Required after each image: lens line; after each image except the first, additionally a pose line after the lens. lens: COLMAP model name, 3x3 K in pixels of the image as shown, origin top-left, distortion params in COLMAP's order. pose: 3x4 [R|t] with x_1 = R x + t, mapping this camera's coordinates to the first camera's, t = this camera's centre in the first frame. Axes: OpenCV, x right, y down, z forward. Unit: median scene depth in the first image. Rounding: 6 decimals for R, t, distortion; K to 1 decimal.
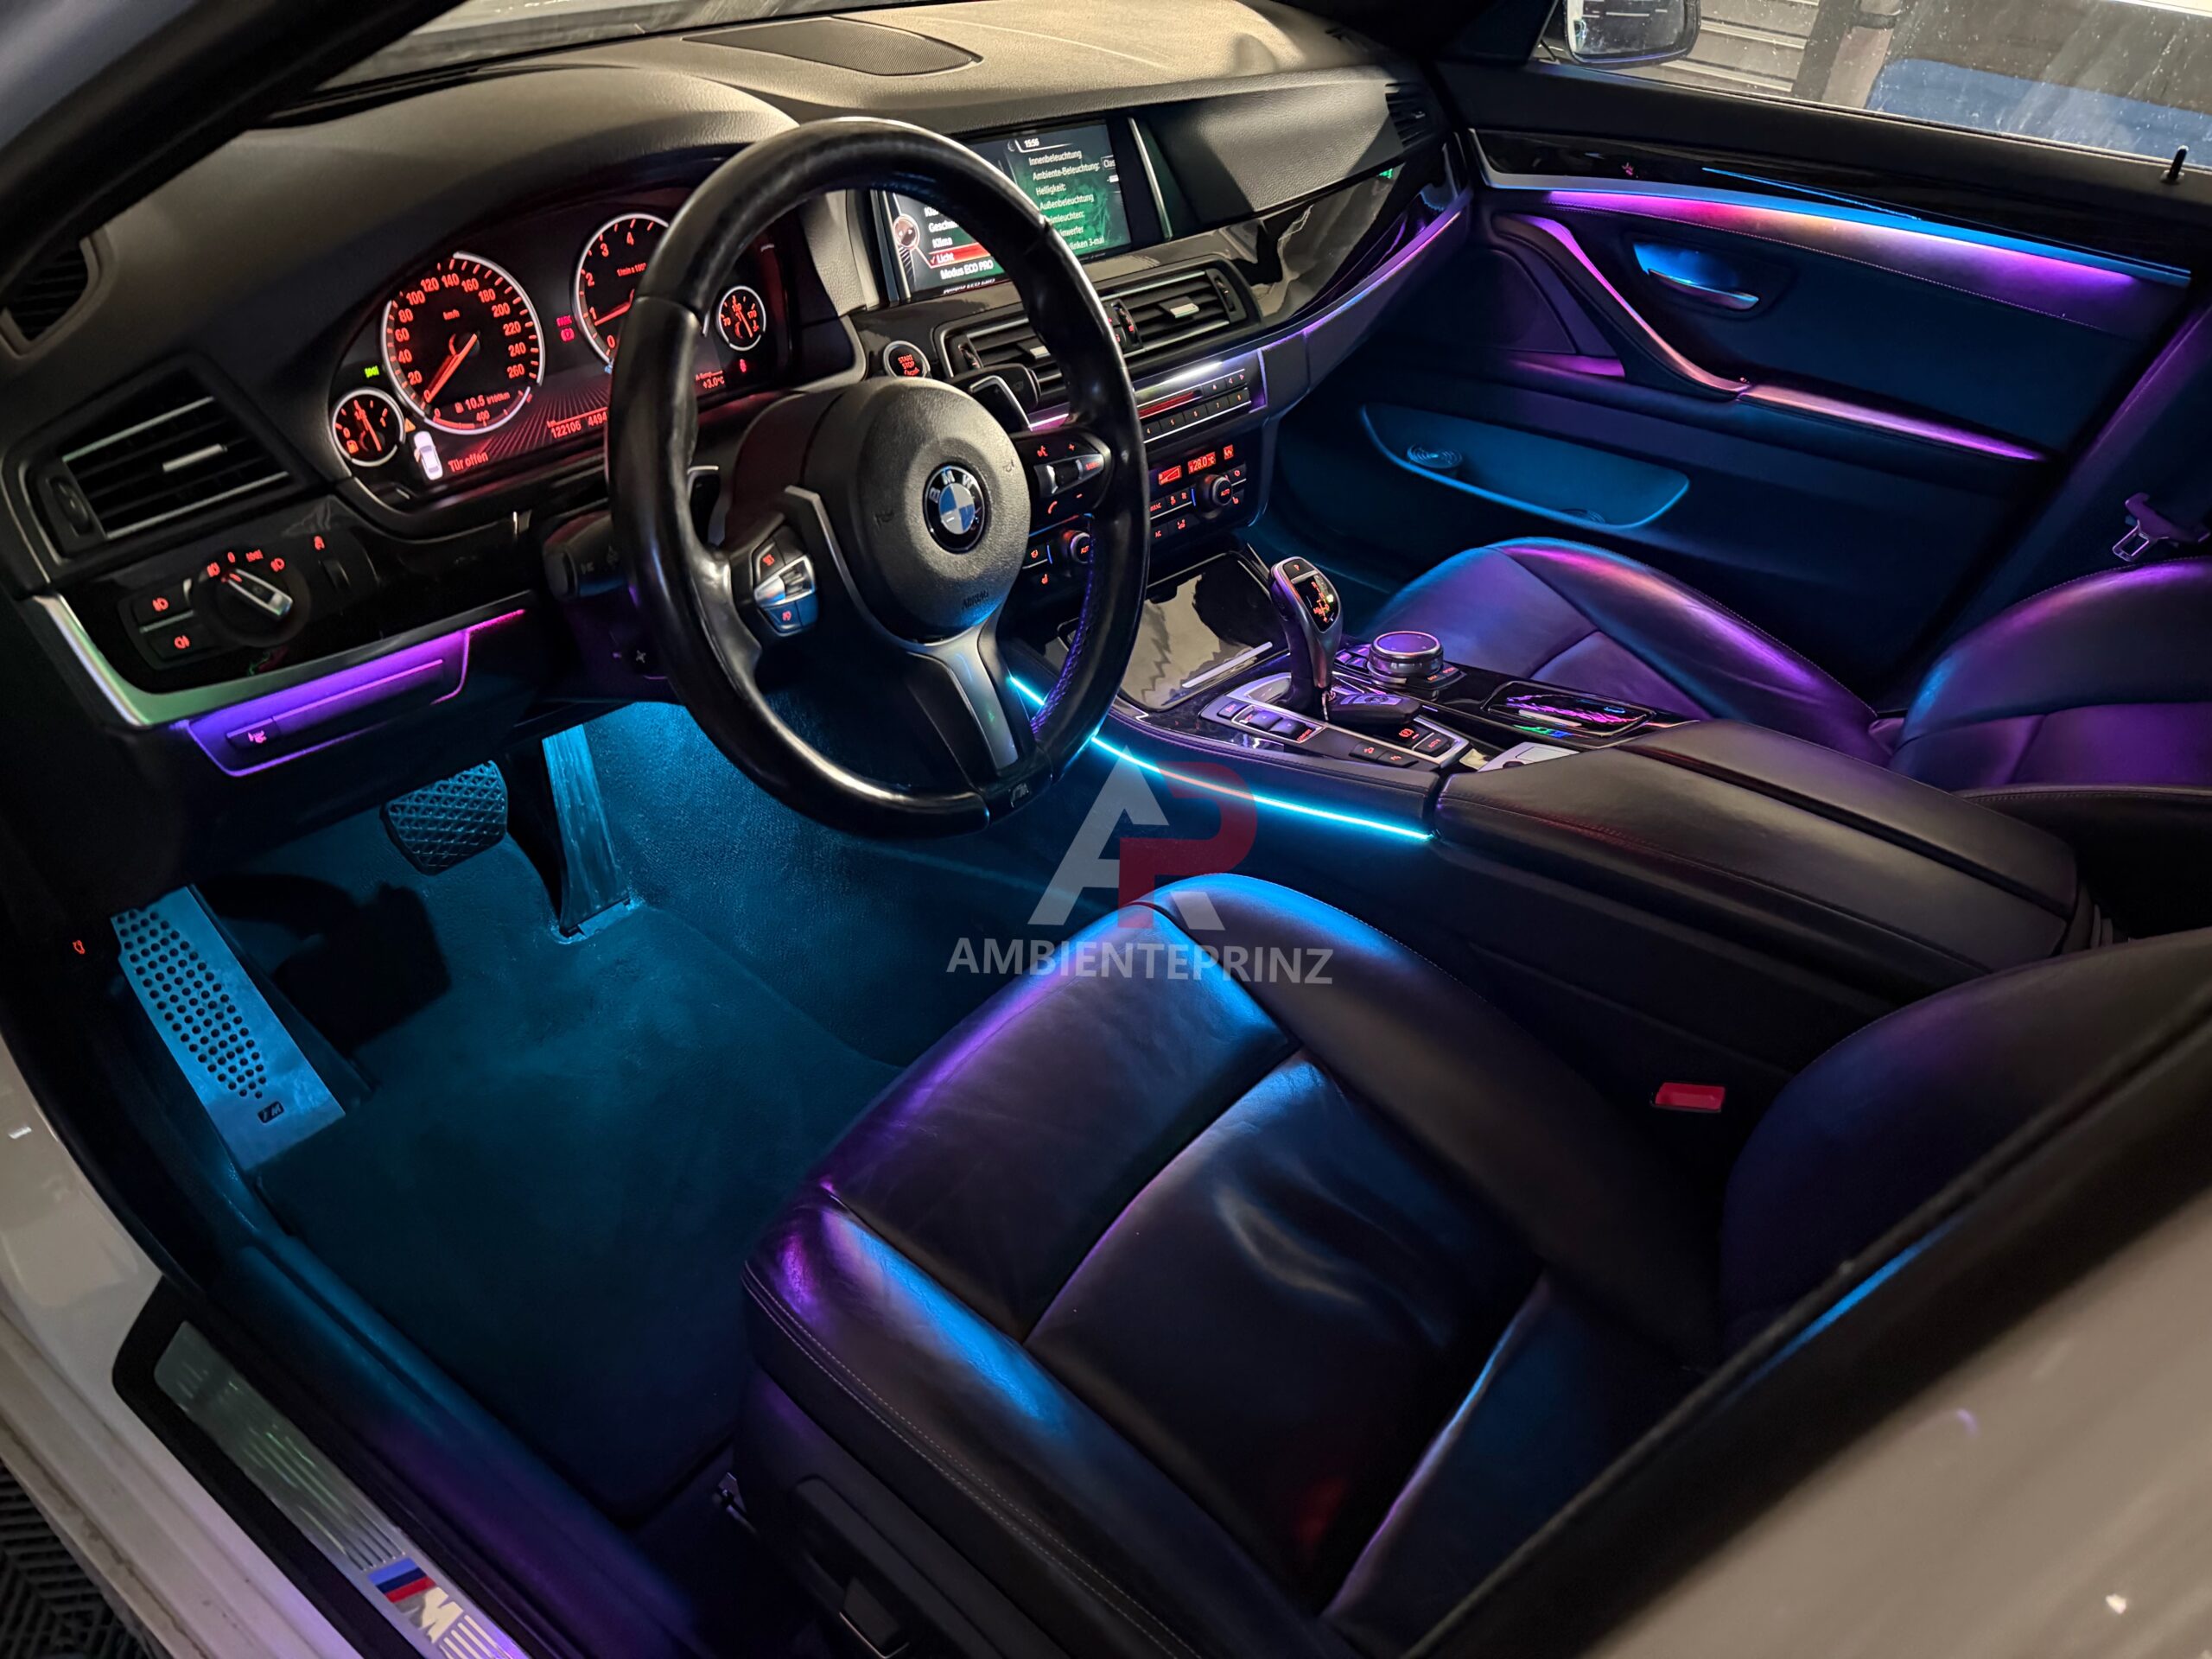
lens RADIAL K [[1568.2, 0, 1111.9], [0, 1568.2, 827.9], [0, 0, 1]] dist [0.052305, -0.065039]
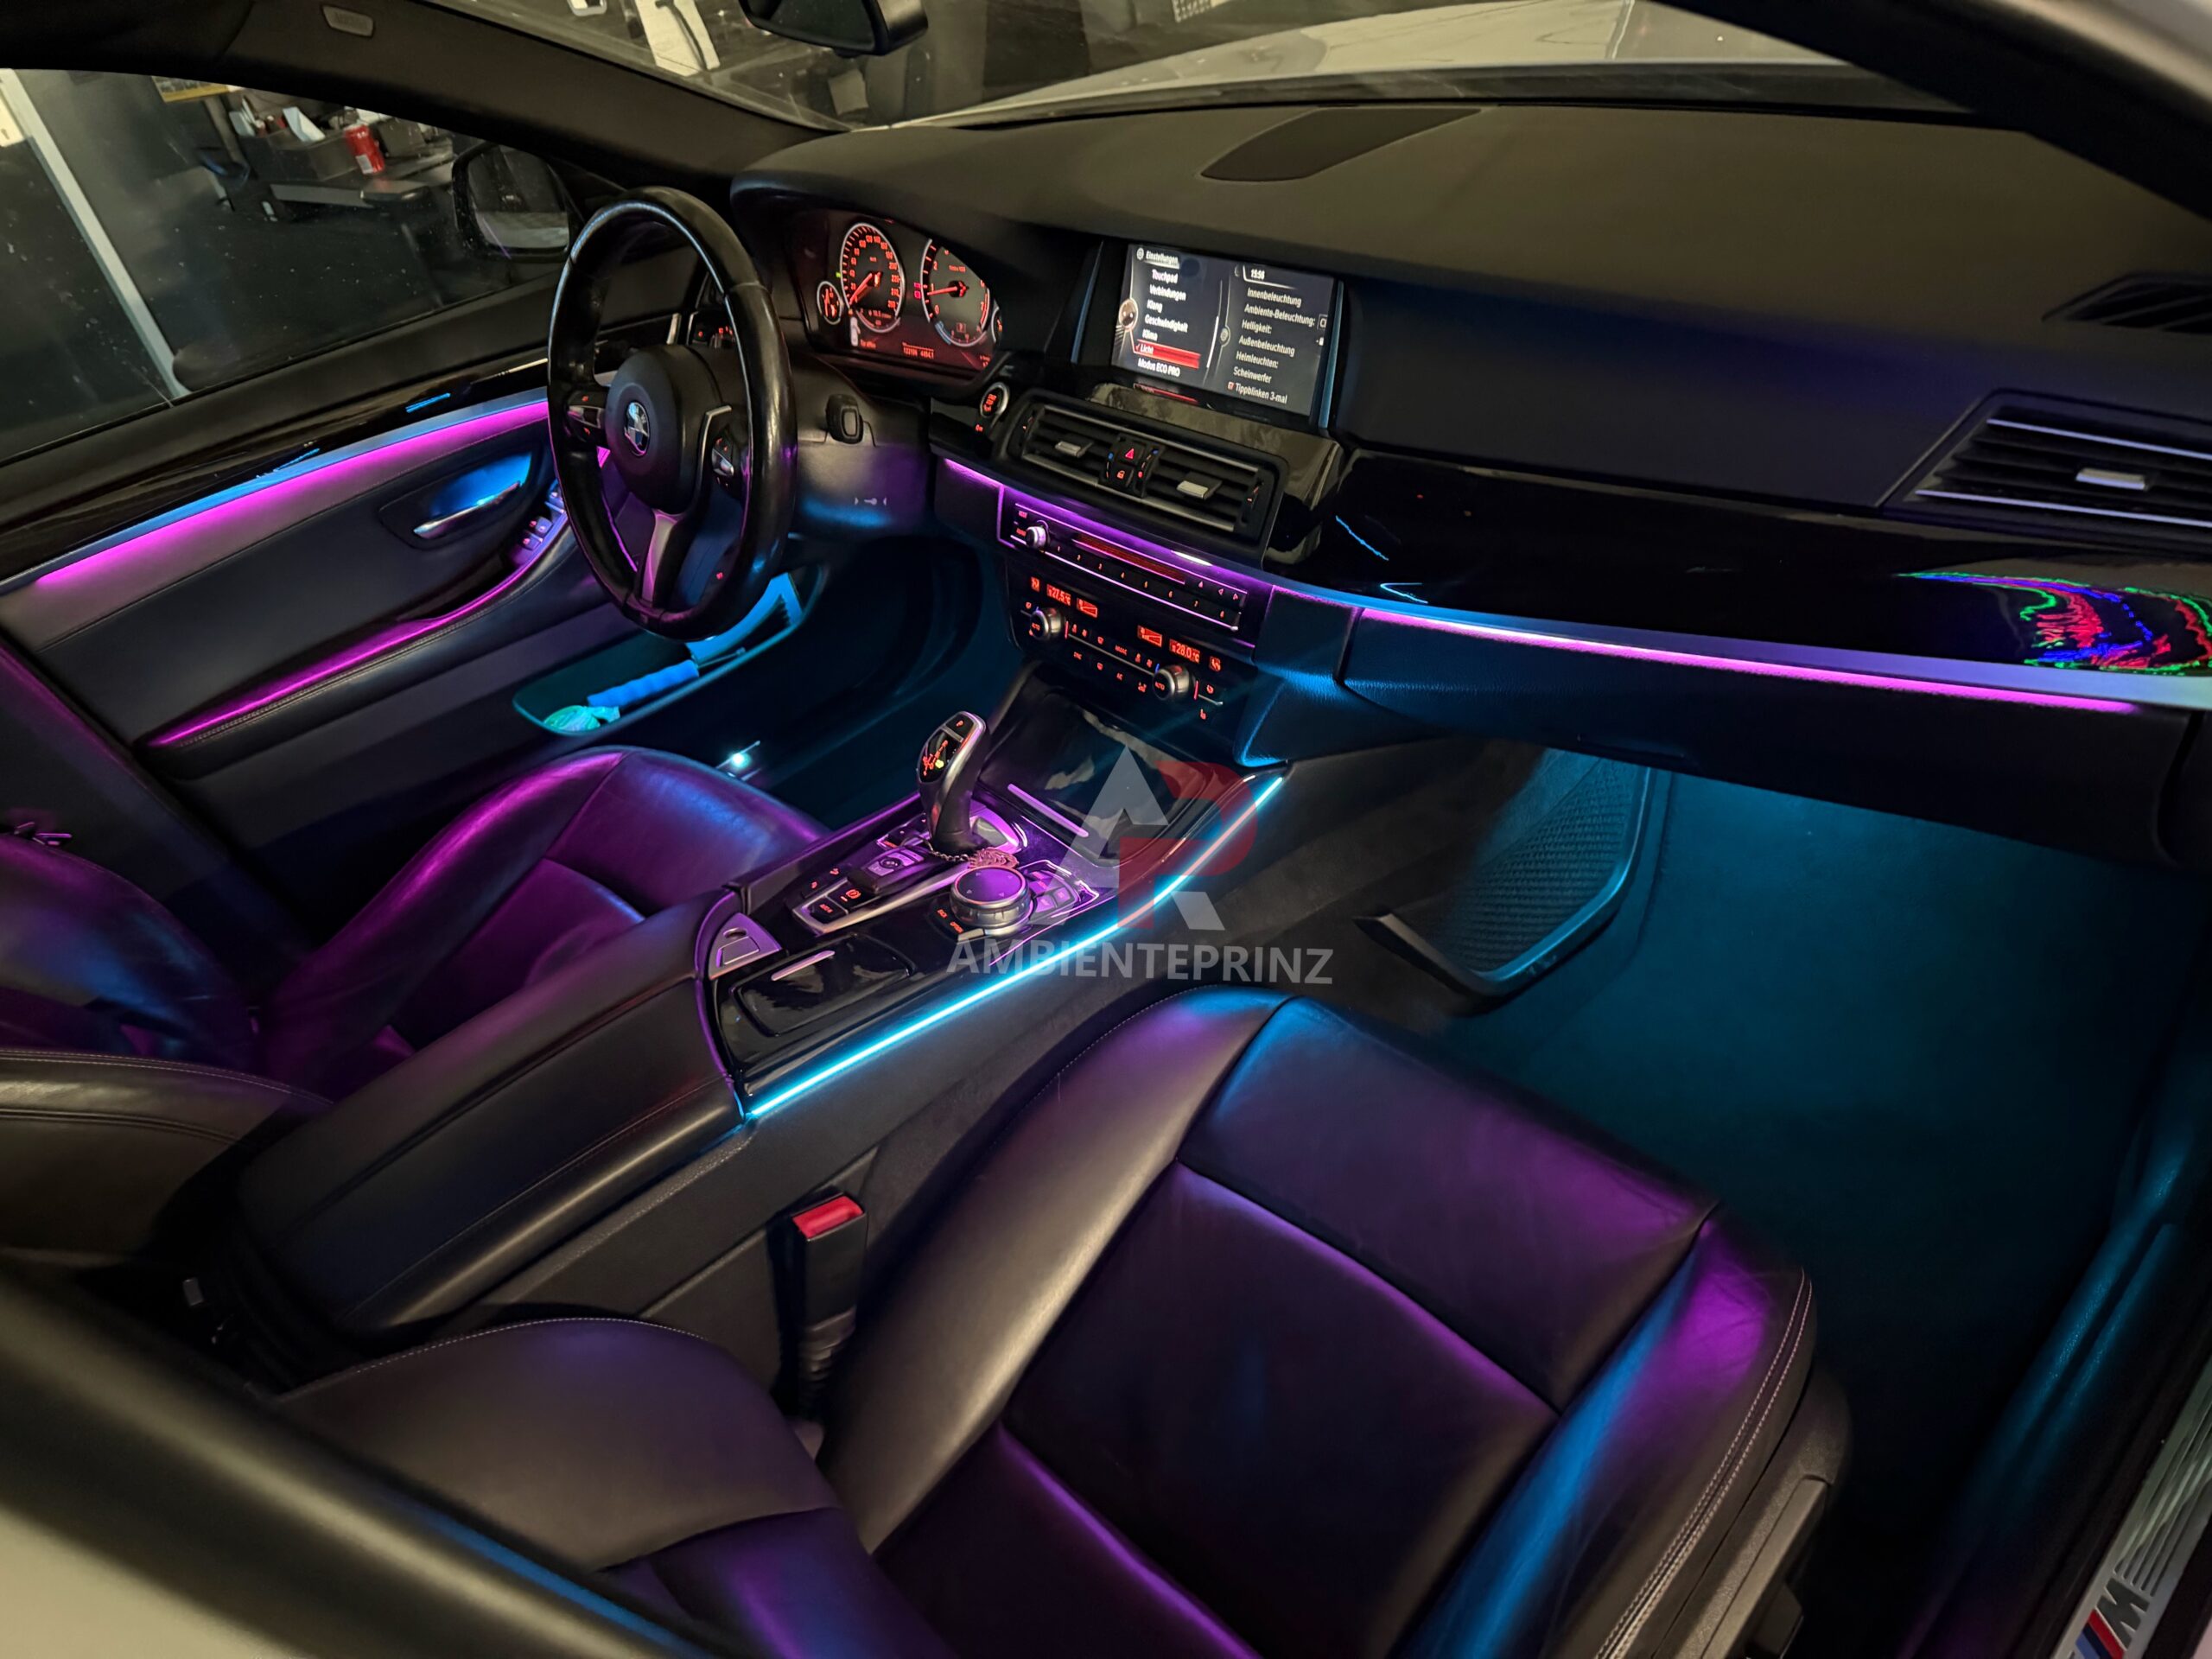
lens RADIAL K [[1563.6, 0, 1111.4], [0, 1563.6, 835.4], [0, 0, 1]] dist [0.073964, -0.097233]
pose [[-0.177368, 0.523140, -0.833586, 0.916492], [-0.436341, 0.717410, 0.543074, -0.660972], [0.882126, 0.460052, 0.101023, 0.974221]]
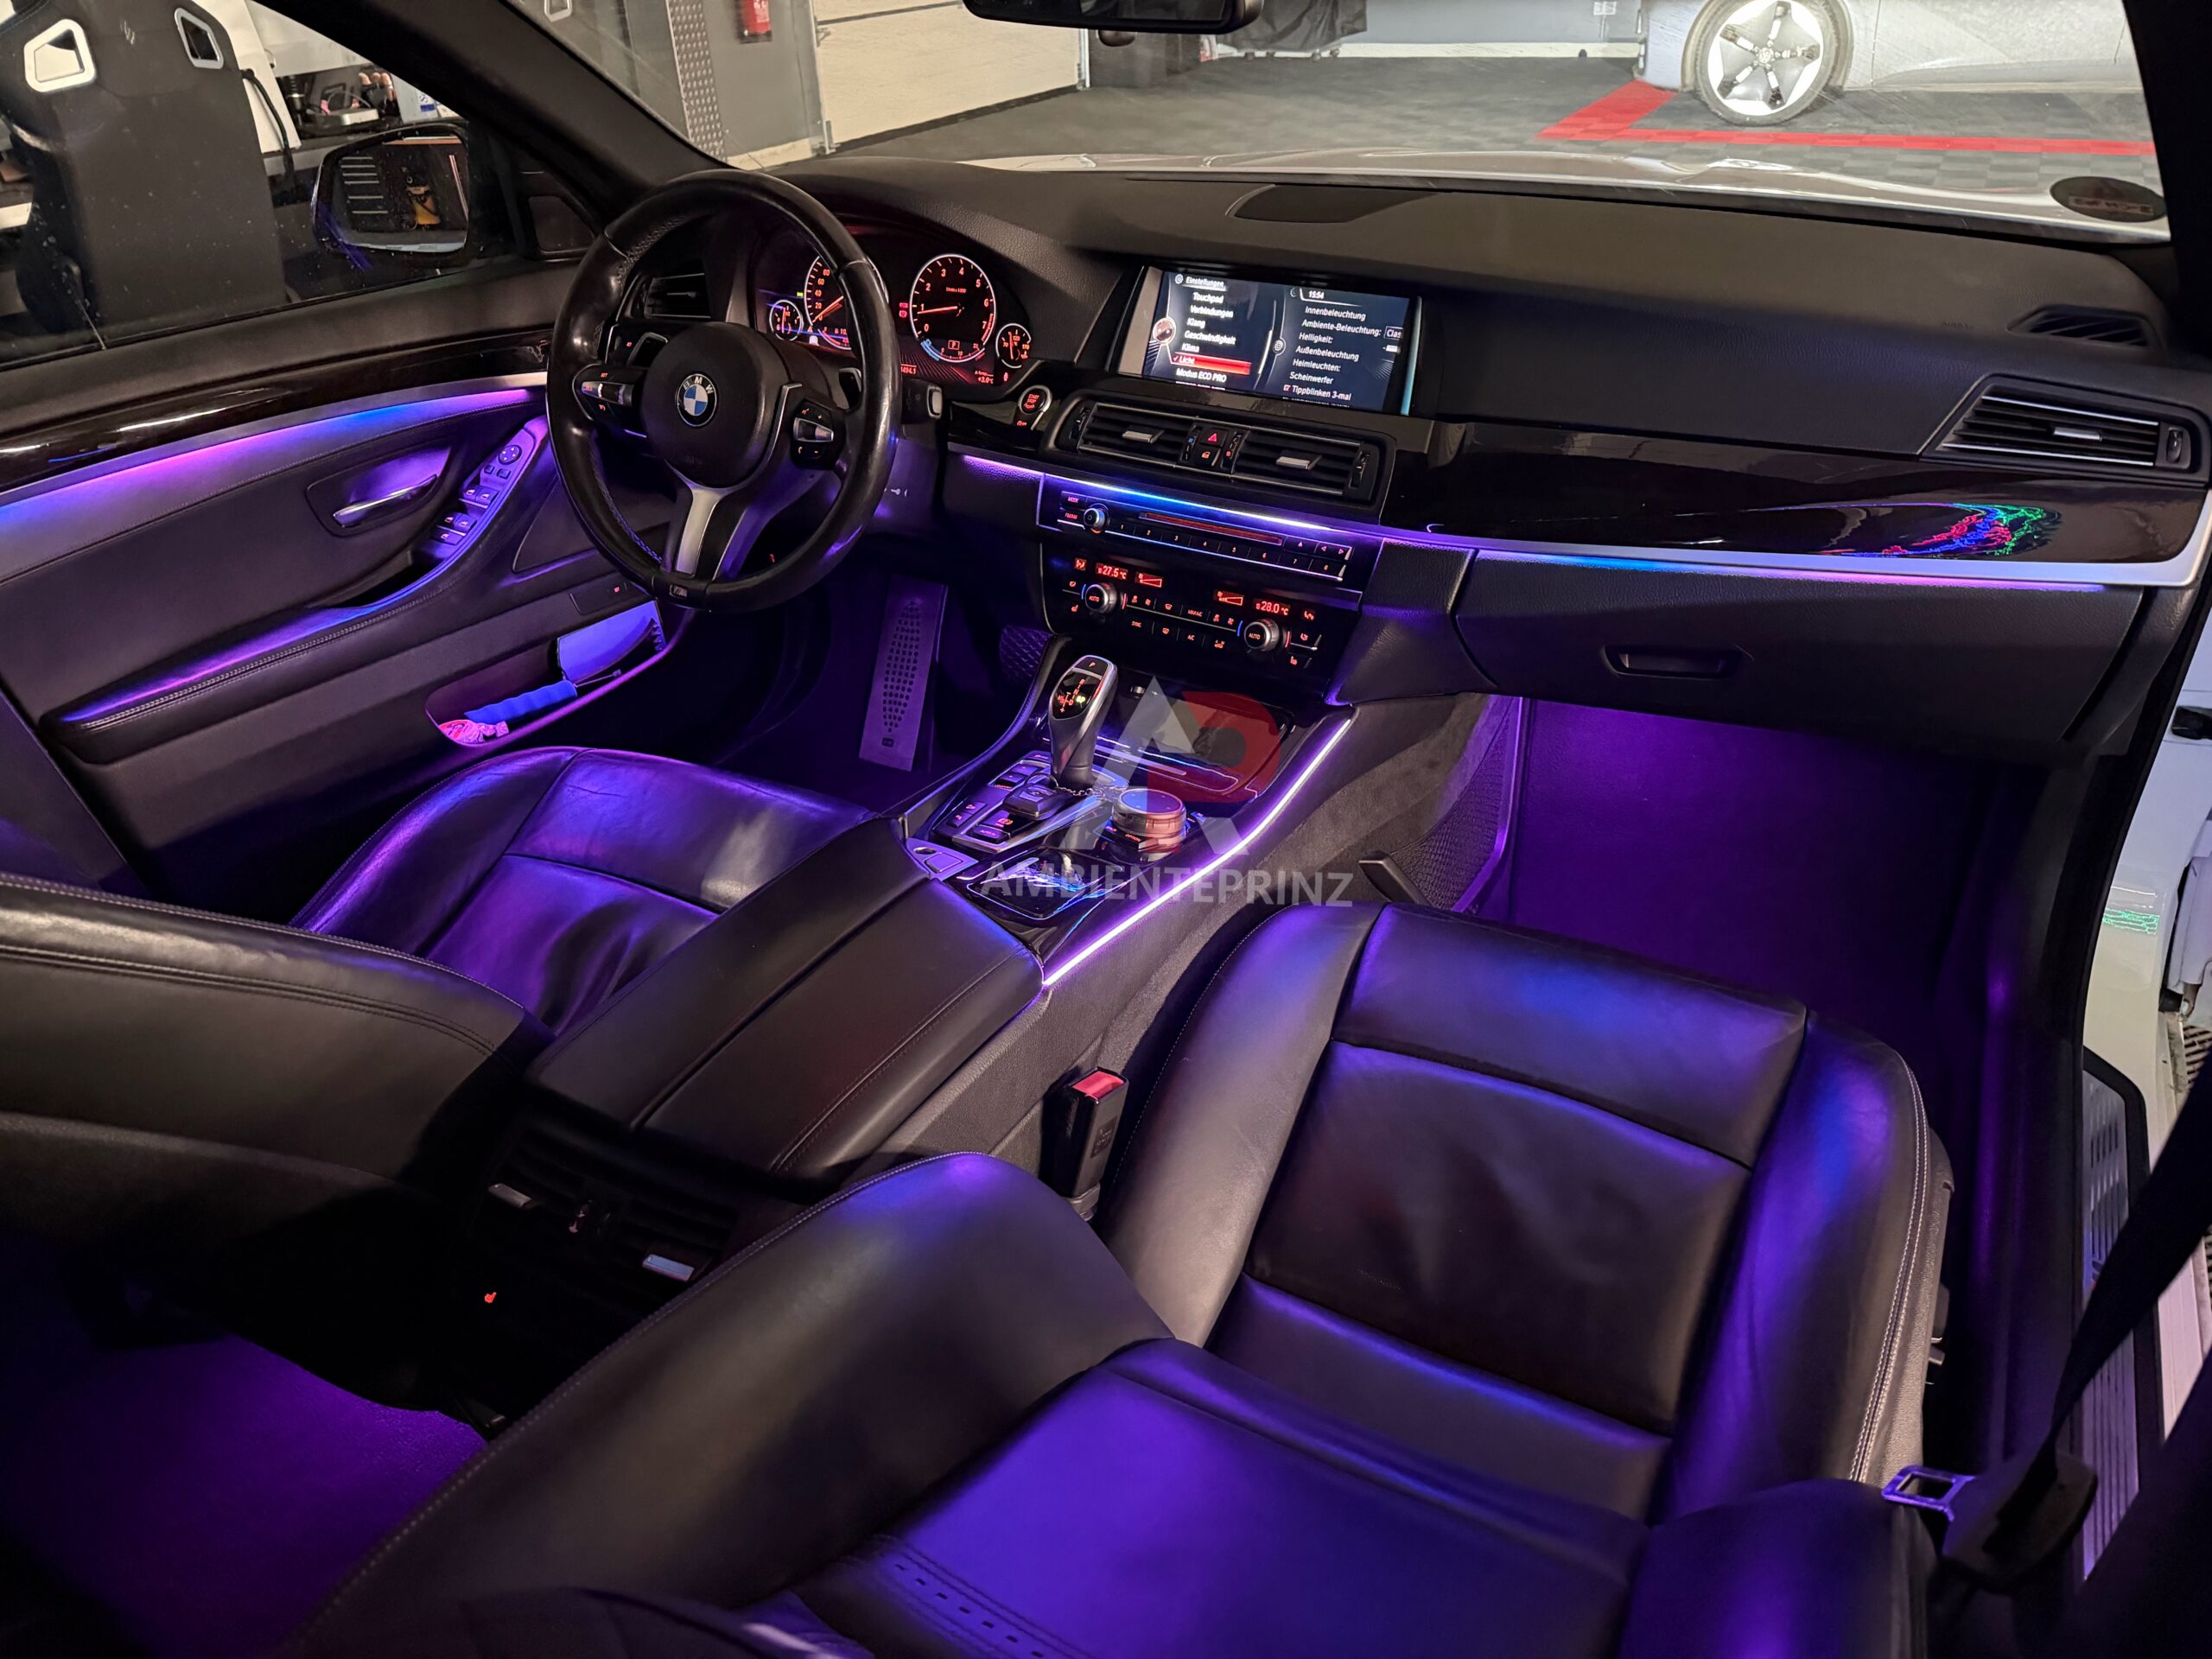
lens RADIAL K [[1548.9, 0, 1107.5], [0, 1548.9, 845.7], [0, 0, 1]] dist [0.074558, -0.091967]
pose [[0.146260, 0.433410, -0.889249, 1.069803], [-0.556535, 0.779220, 0.288246, -0.363554], [0.817849, 0.452739, 0.355177, 0.658115]]
